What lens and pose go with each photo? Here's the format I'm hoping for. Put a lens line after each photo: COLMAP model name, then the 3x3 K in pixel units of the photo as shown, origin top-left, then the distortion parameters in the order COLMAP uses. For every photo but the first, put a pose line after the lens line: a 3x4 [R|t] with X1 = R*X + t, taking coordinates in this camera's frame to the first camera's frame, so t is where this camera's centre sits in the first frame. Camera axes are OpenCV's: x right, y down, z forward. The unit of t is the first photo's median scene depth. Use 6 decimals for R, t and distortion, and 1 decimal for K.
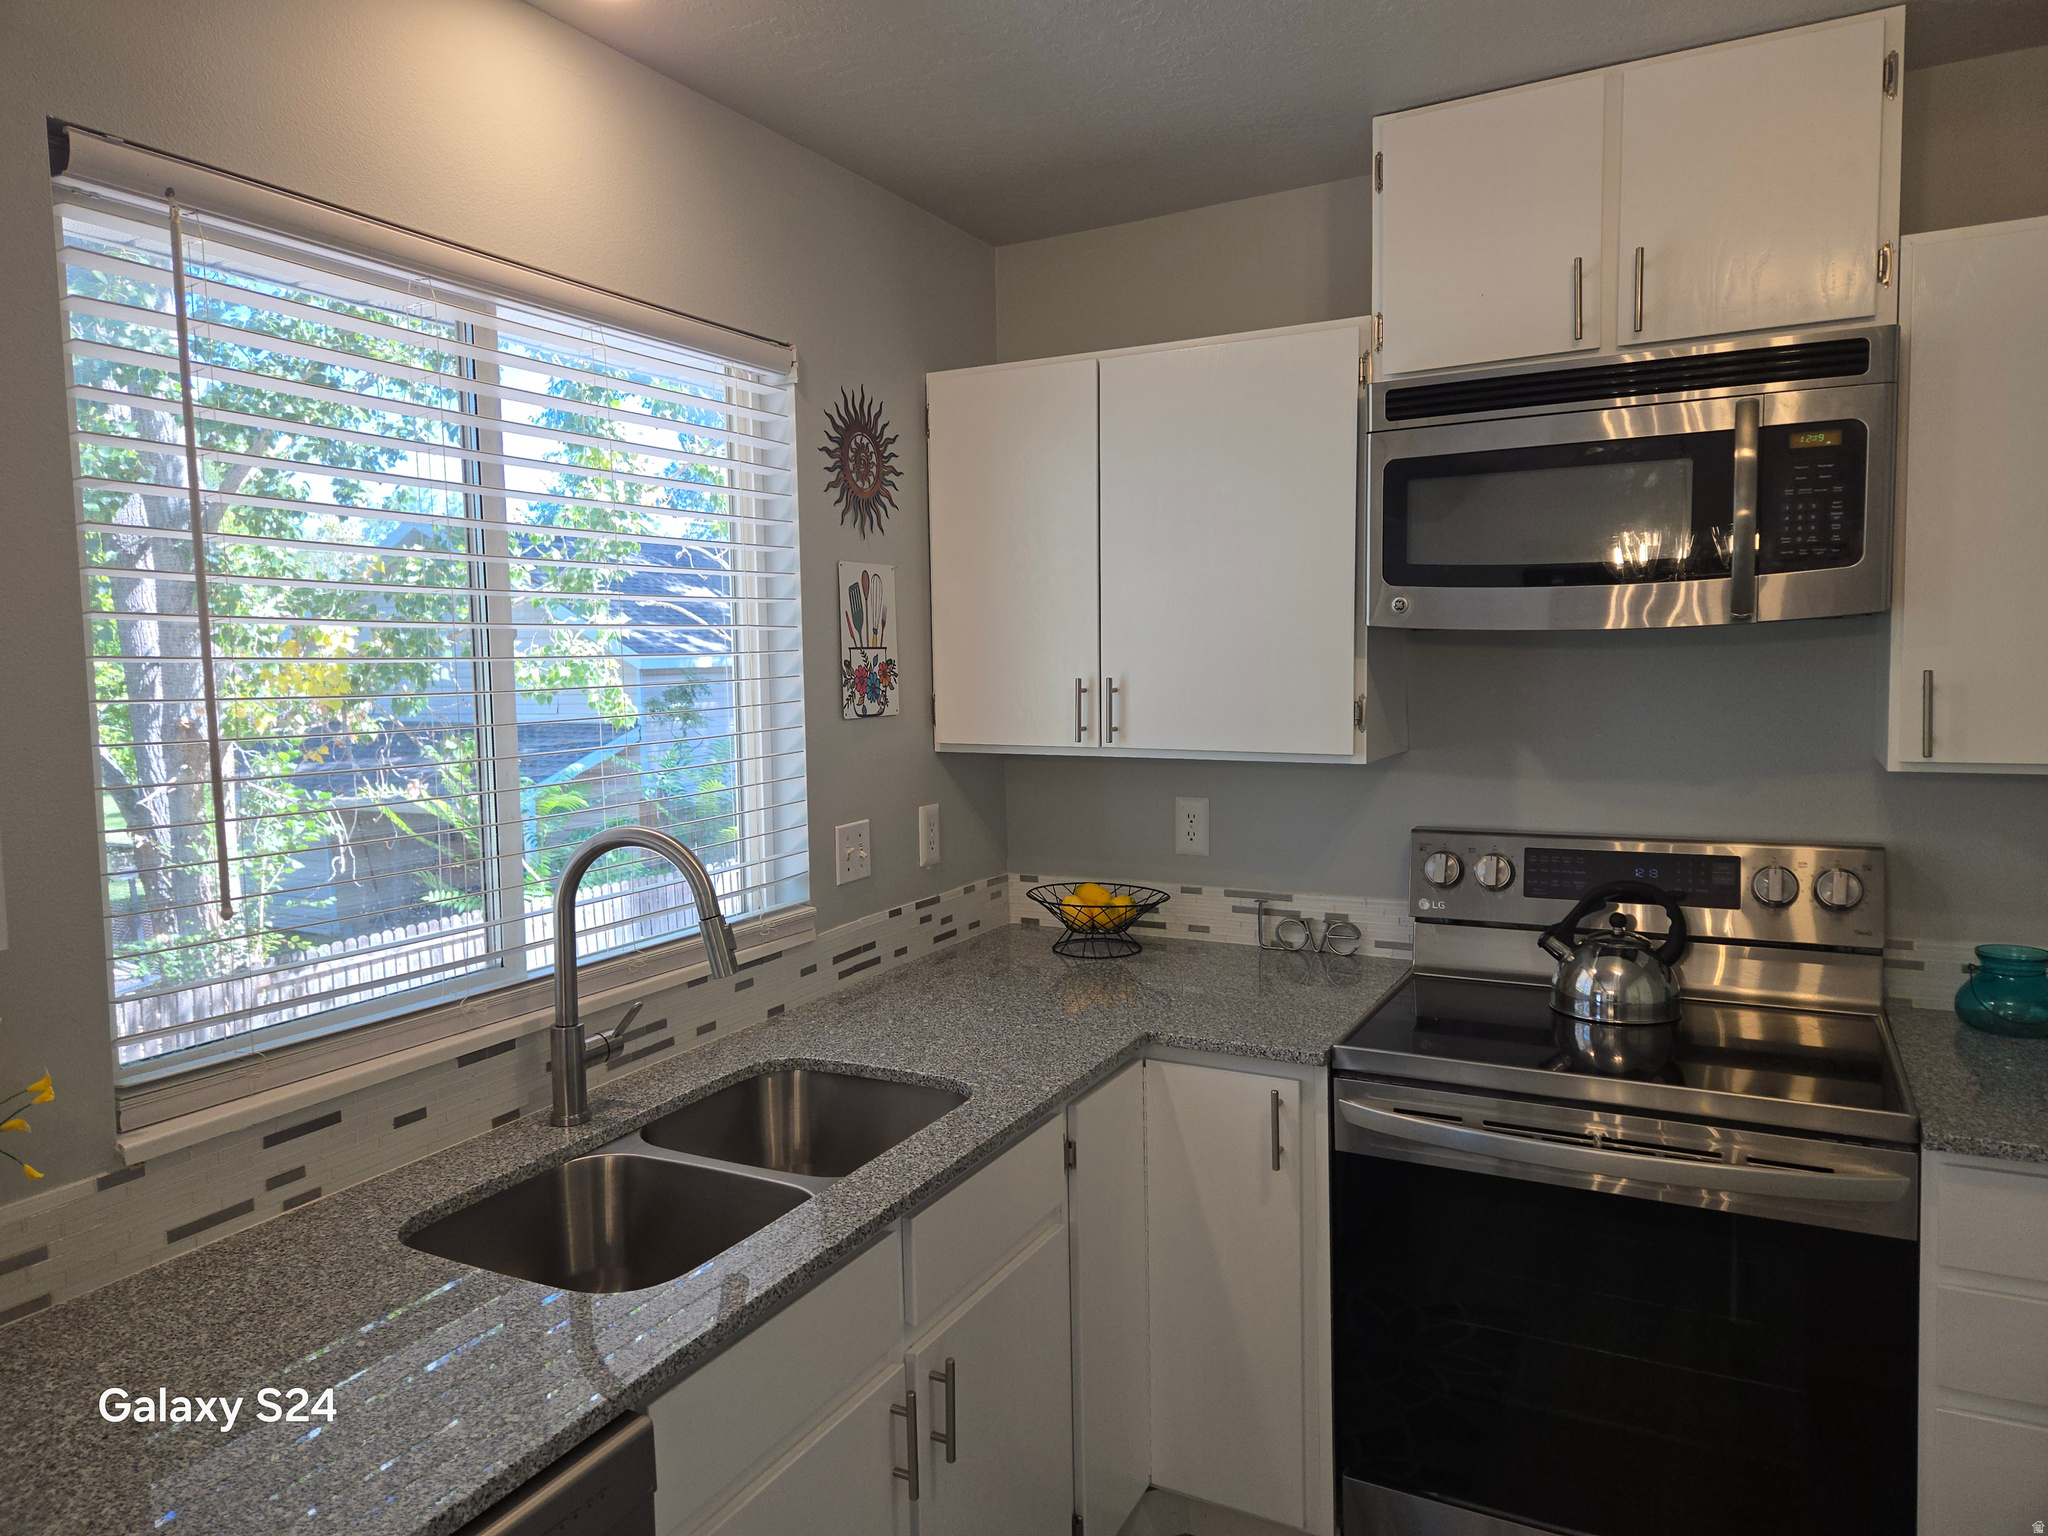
lens RADIAL K [[1371.9, 0, 1020.2], [0, 1371.9, 753.2], [0, 0, 1]] dist [0.098020, -0.065124]
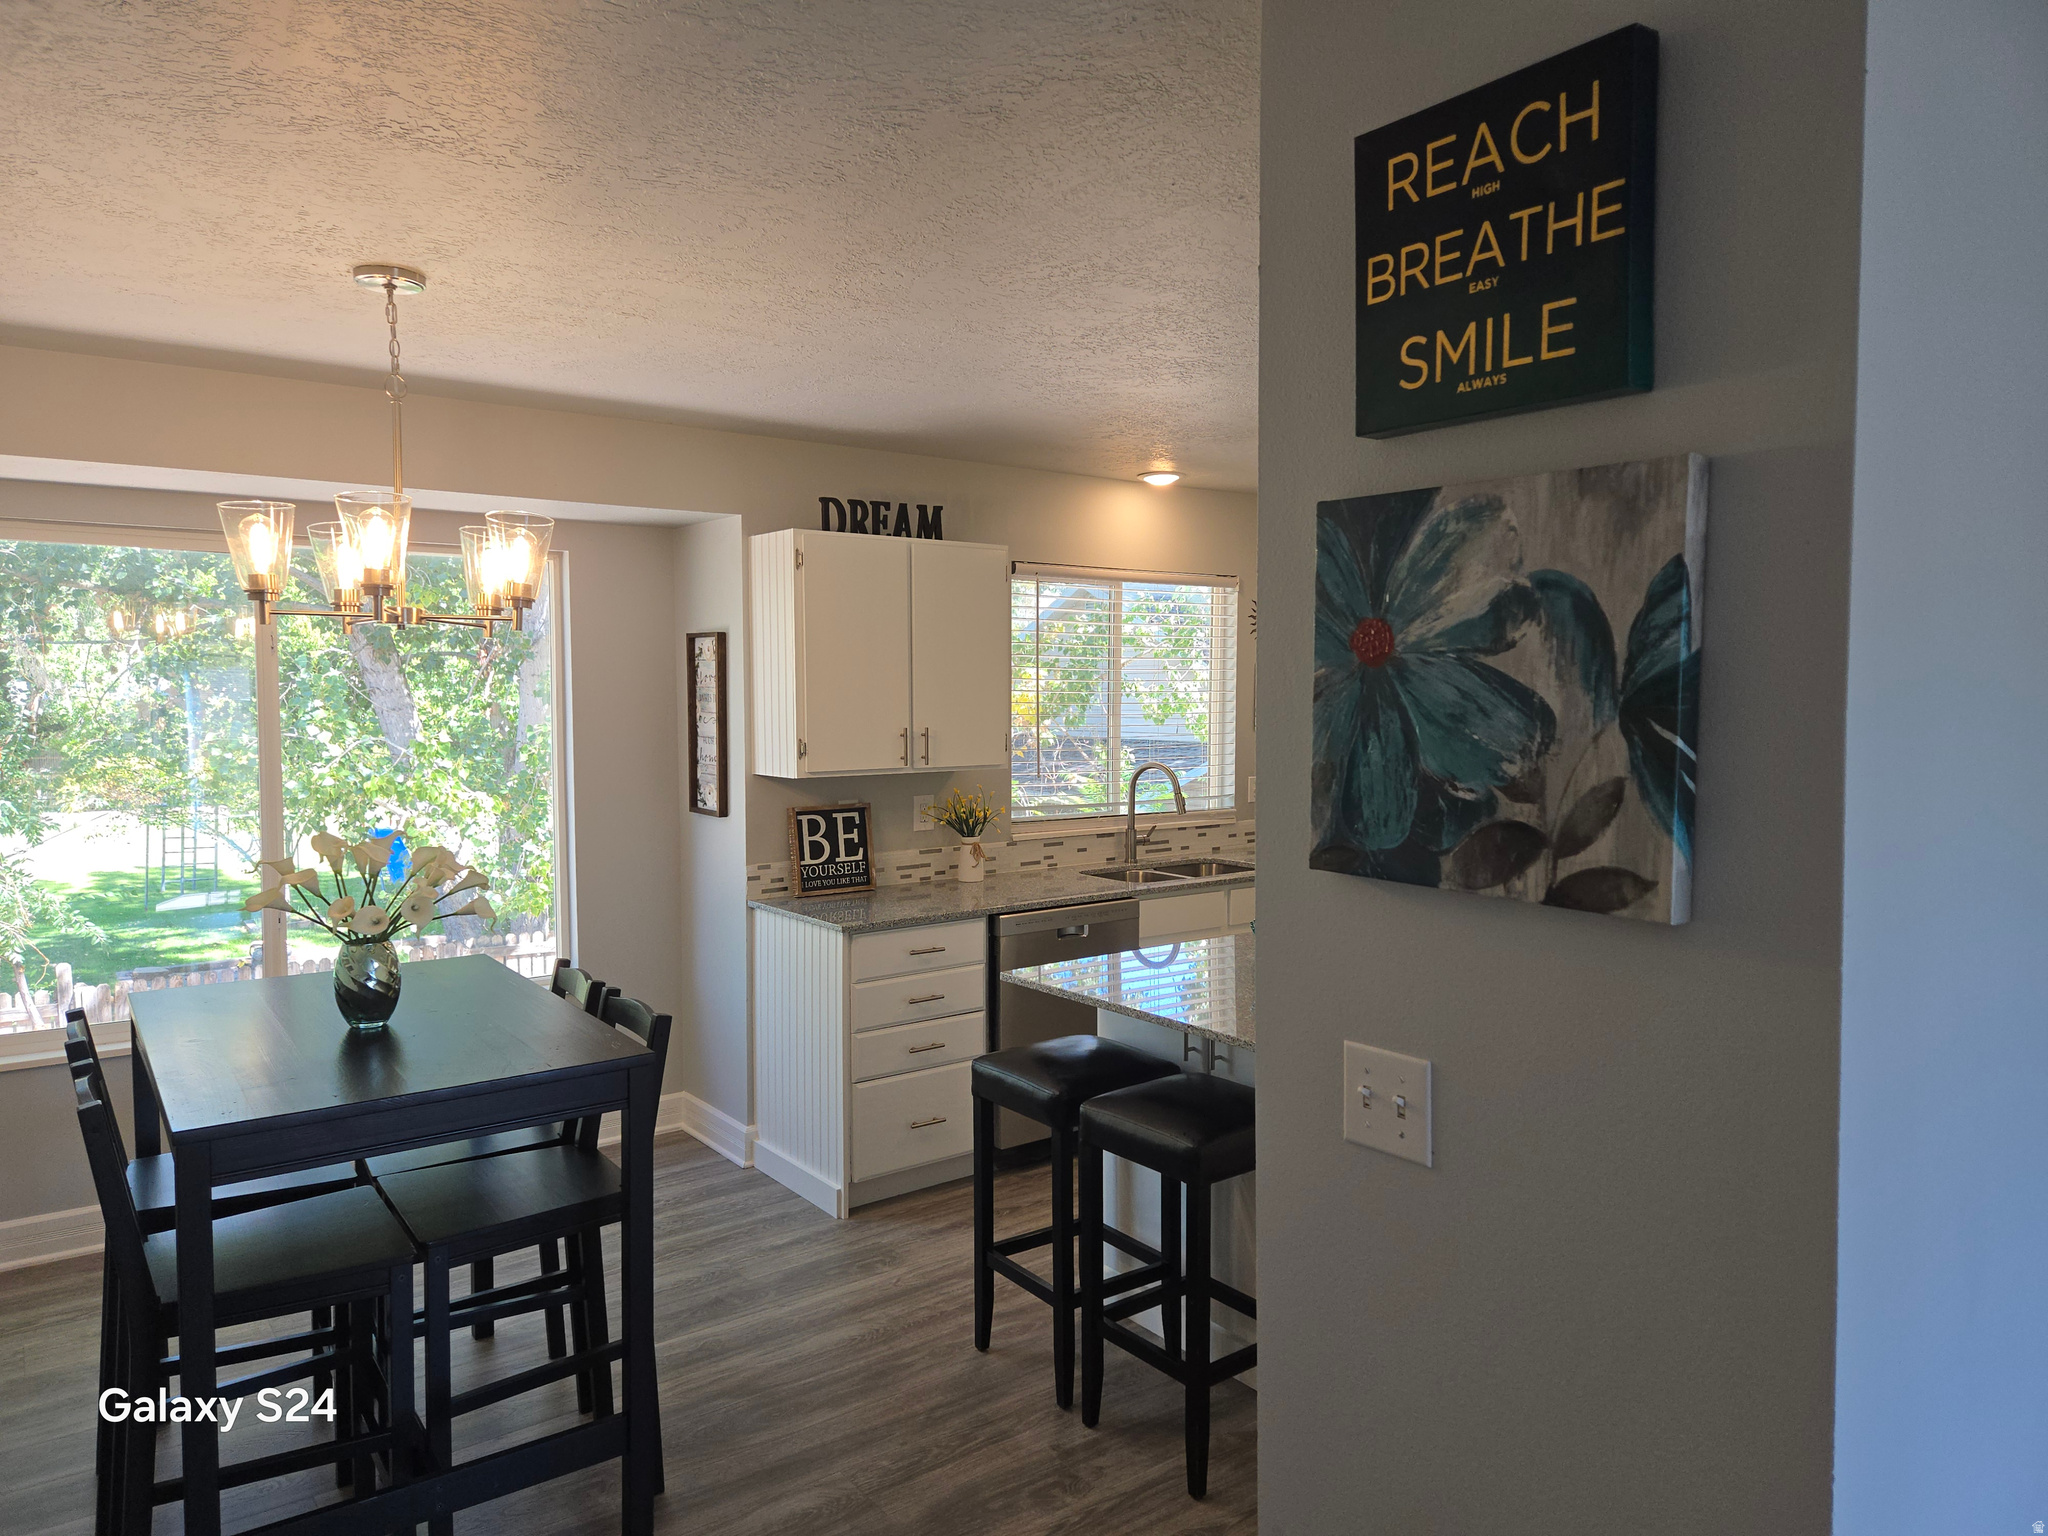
lens RADIAL K [[1371.0, 0, 1031.3], [0, 1371.0, 758.6], [0, 0, 1]] dist [0.070313, -0.002713]
pose [[0.903385, 0.045770, -0.426381, 0.540892], [-0.052506, 0.998612, -0.004048, 0.053644], [0.425604, 0.026045, 0.904535, -1.301136]]
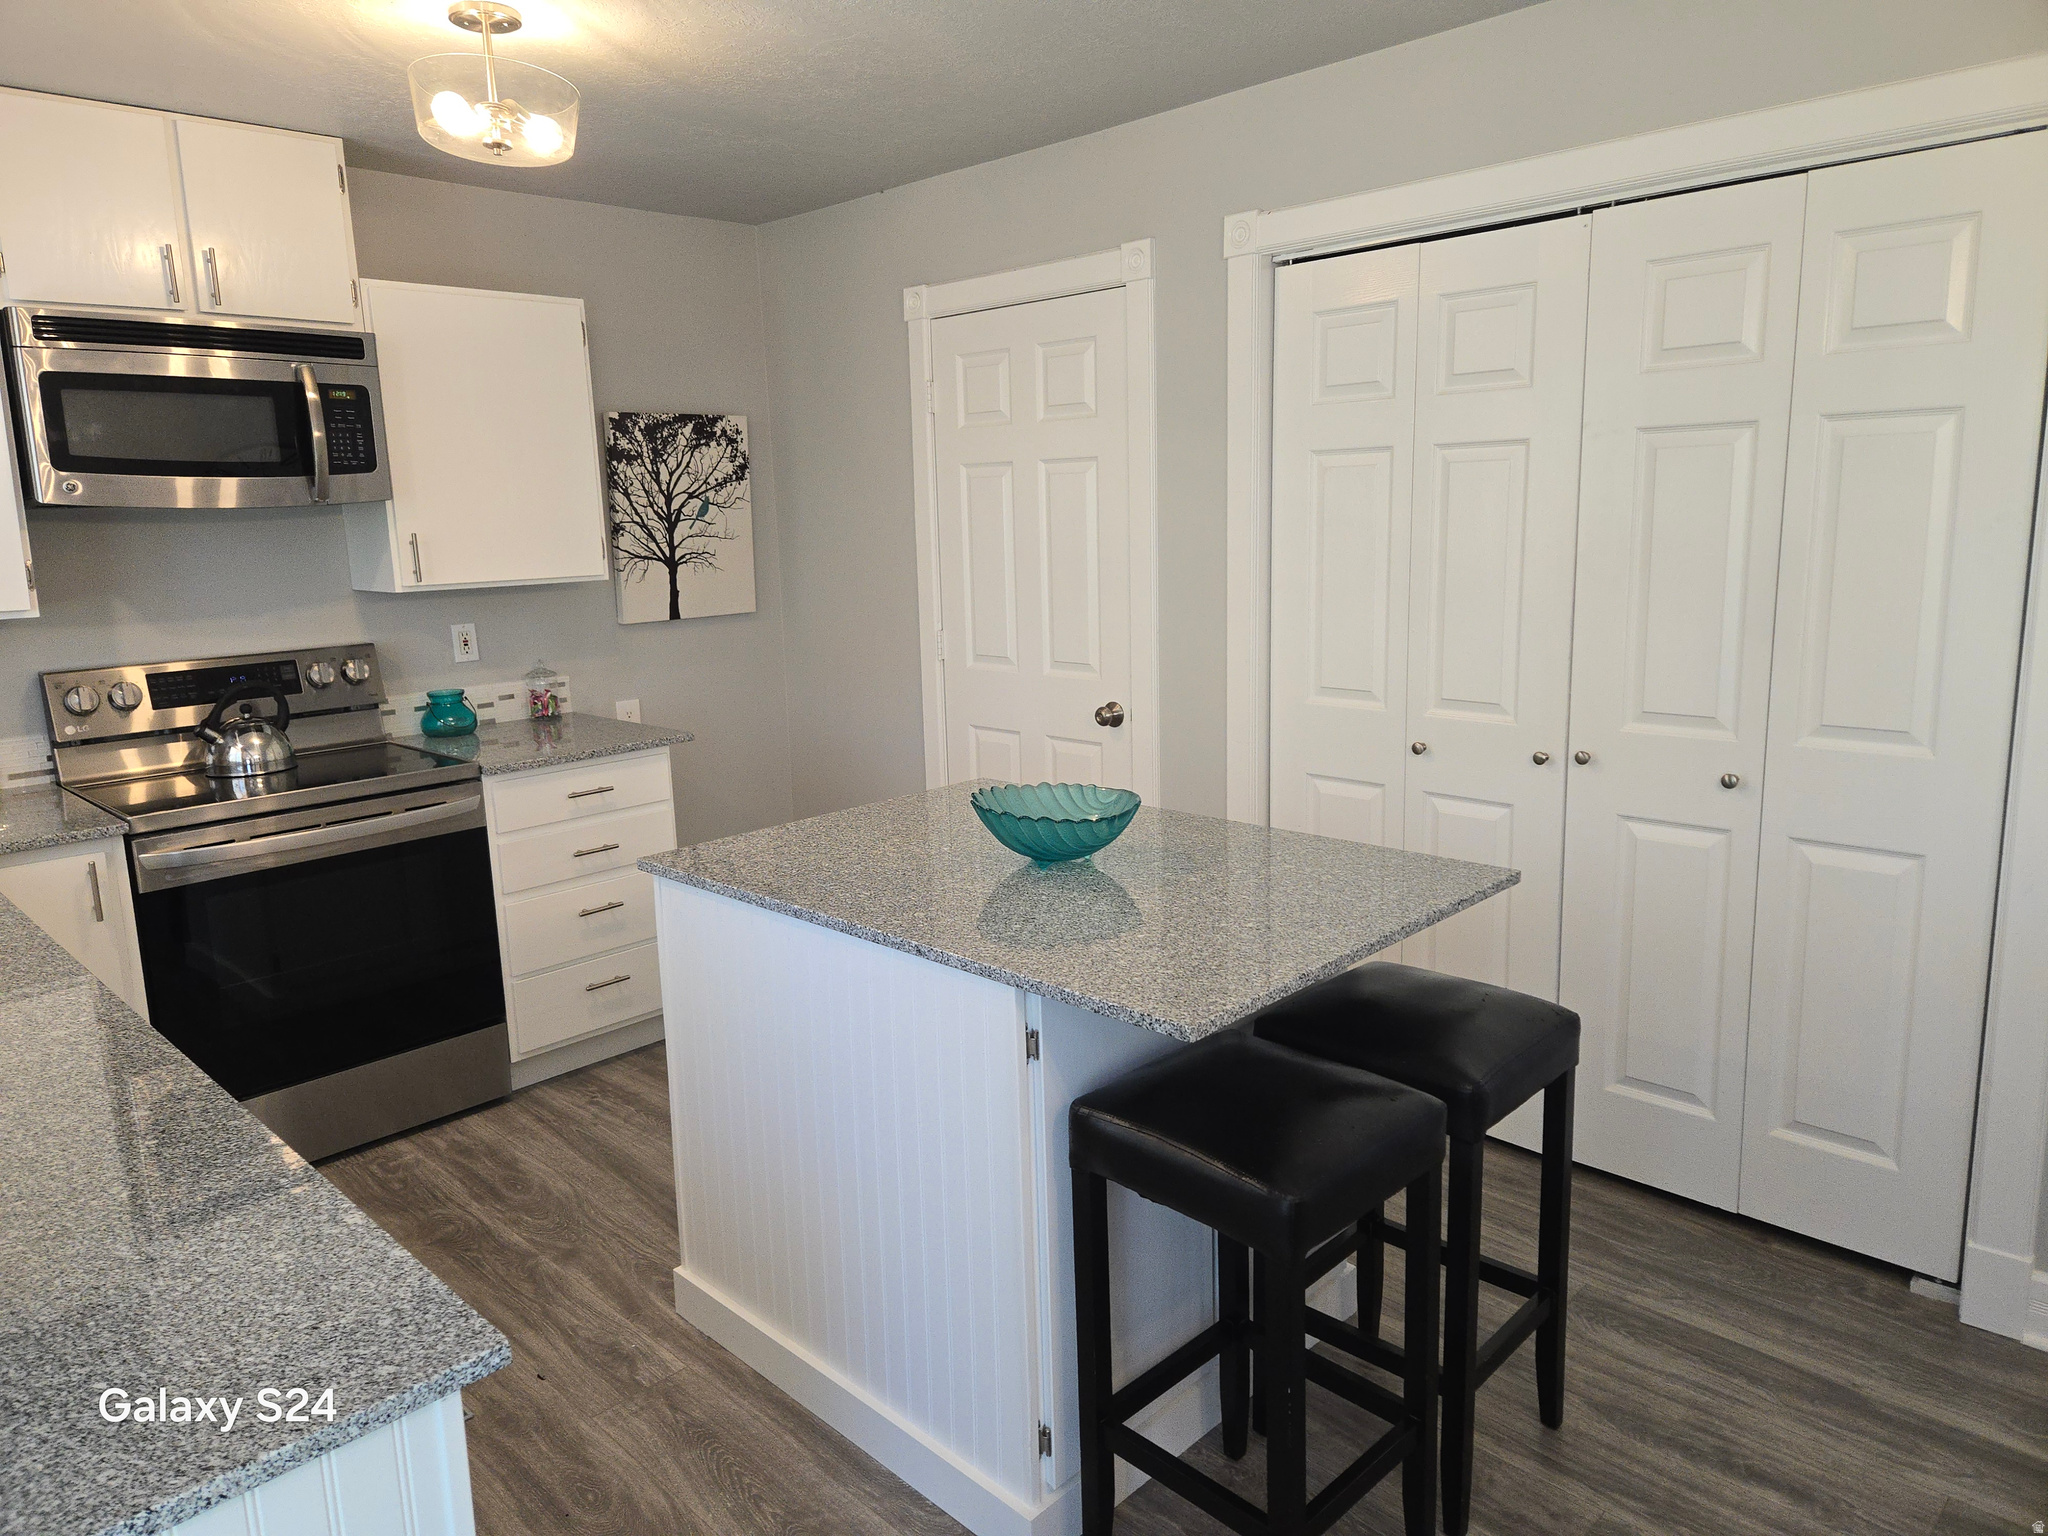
lens RADIAL K [[1382.9, 0, 1024.0], [0, 1382.9, 768.0], [0, 0, 1]] dist [0.002211, 0.001882]
pose [[0.304907, -0.169809, 0.937121, -0.656161], [0.088010, 0.984790, 0.149811, 0.032284], [-0.948307, 0.036797, 0.315214, -0.222833]]
